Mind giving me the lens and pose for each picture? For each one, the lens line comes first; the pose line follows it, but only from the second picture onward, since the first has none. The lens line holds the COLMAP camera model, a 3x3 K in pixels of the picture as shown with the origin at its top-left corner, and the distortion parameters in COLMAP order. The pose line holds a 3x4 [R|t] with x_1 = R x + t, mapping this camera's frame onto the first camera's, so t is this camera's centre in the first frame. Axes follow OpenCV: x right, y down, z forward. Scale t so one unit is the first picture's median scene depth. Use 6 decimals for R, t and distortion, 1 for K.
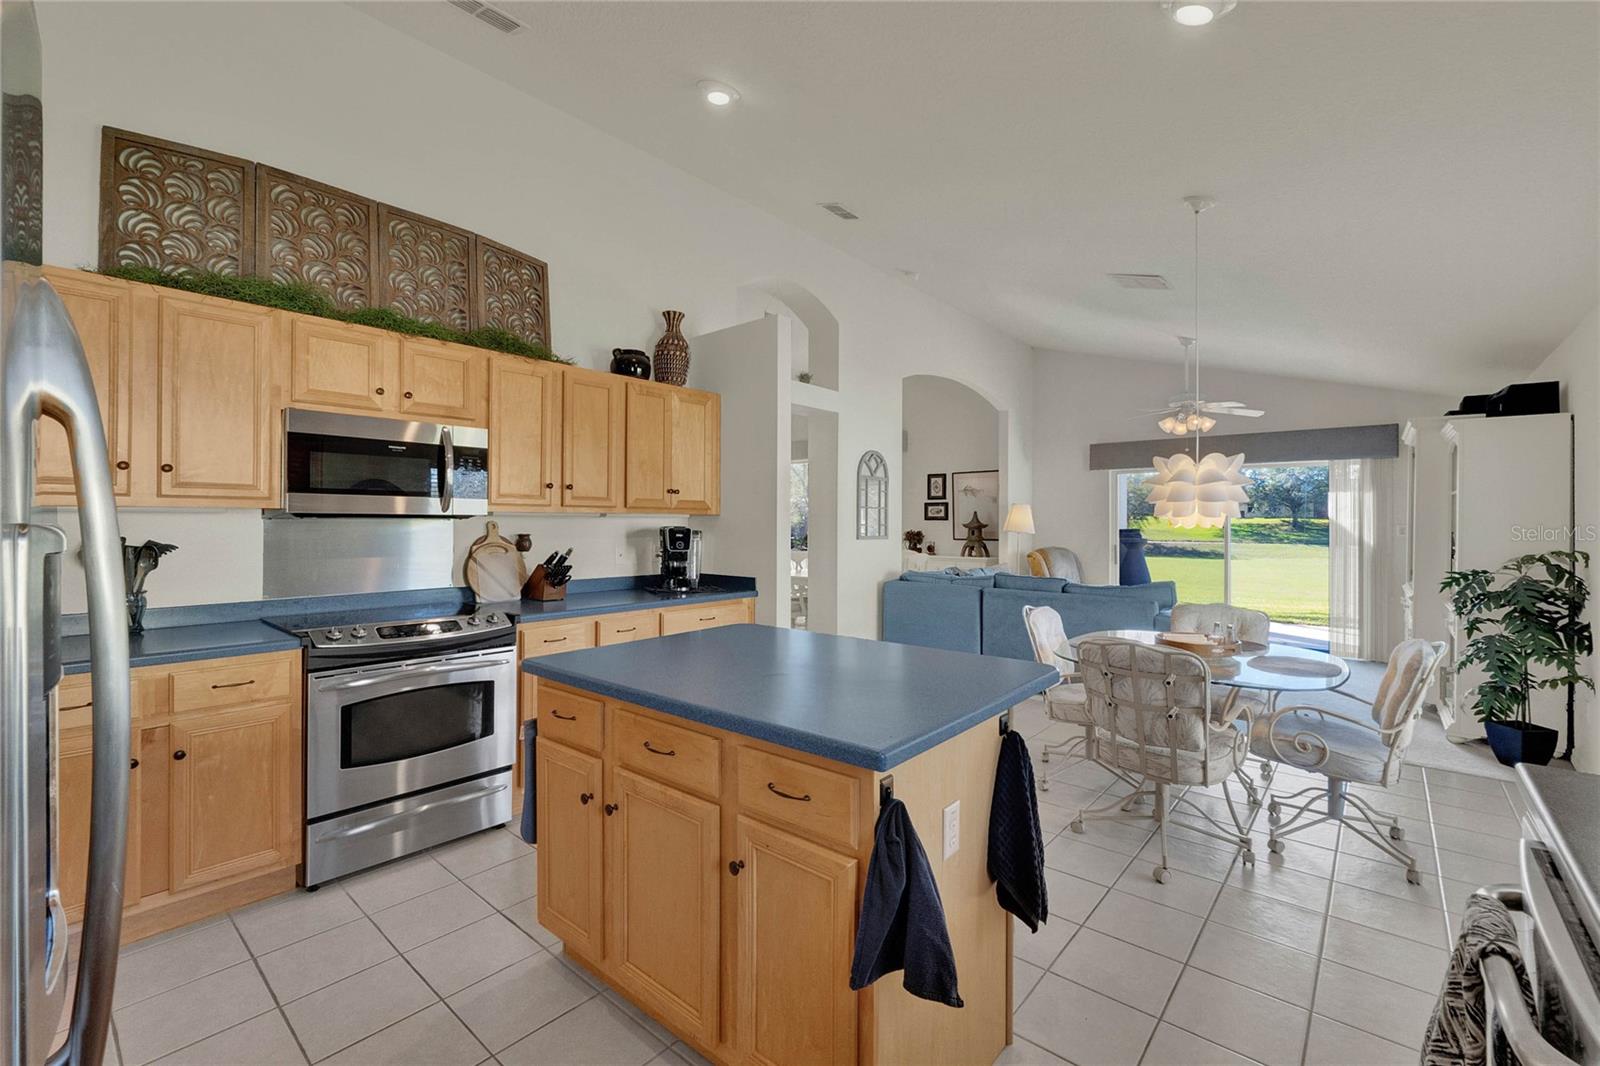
lens RADIAL K [[683.2, 0, 800.9], [0, 683.2, 529.4], [0, 0, 1]] dist [0.000717, -0.000193]
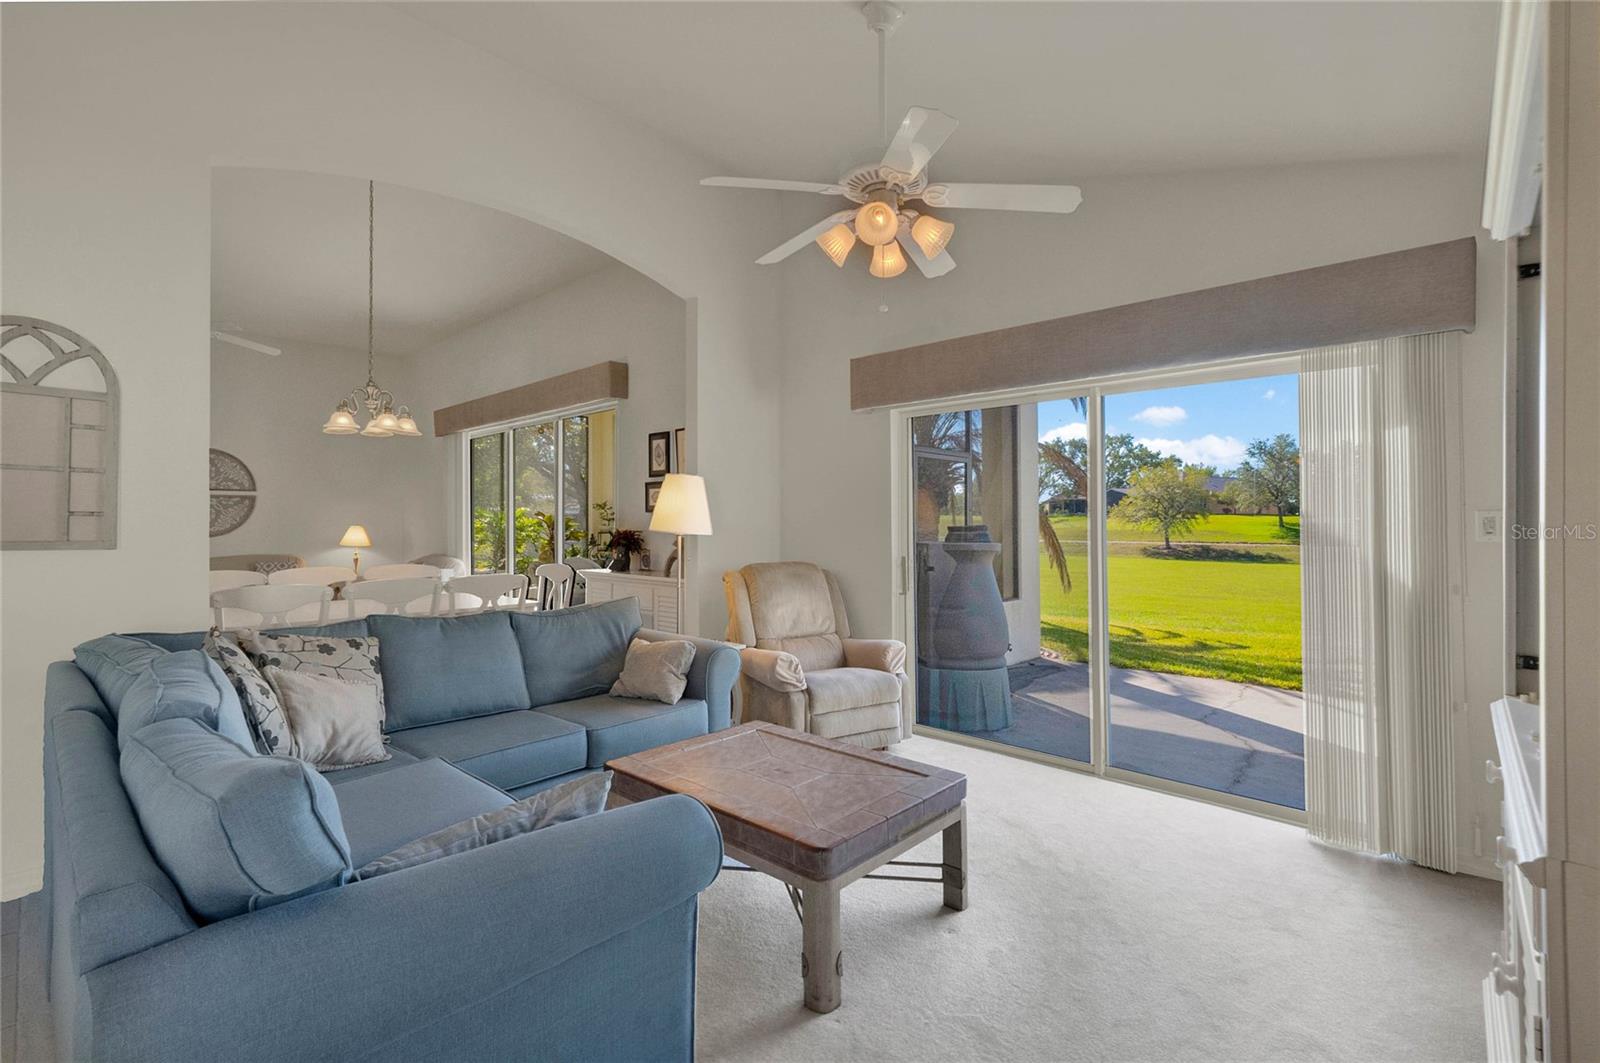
lens RADIAL K [[719.4, 0, 807.7], [0, 719.4, 516.5], [0, 0, 1]] dist [0.004352, 0.000082]
pose [[0.999354, -0.004146, -0.035693, 0.401350], [0.003407, 0.999779, -0.020758, 0.003592], [0.035772, 0.020623, 0.999147, 0.455678]]
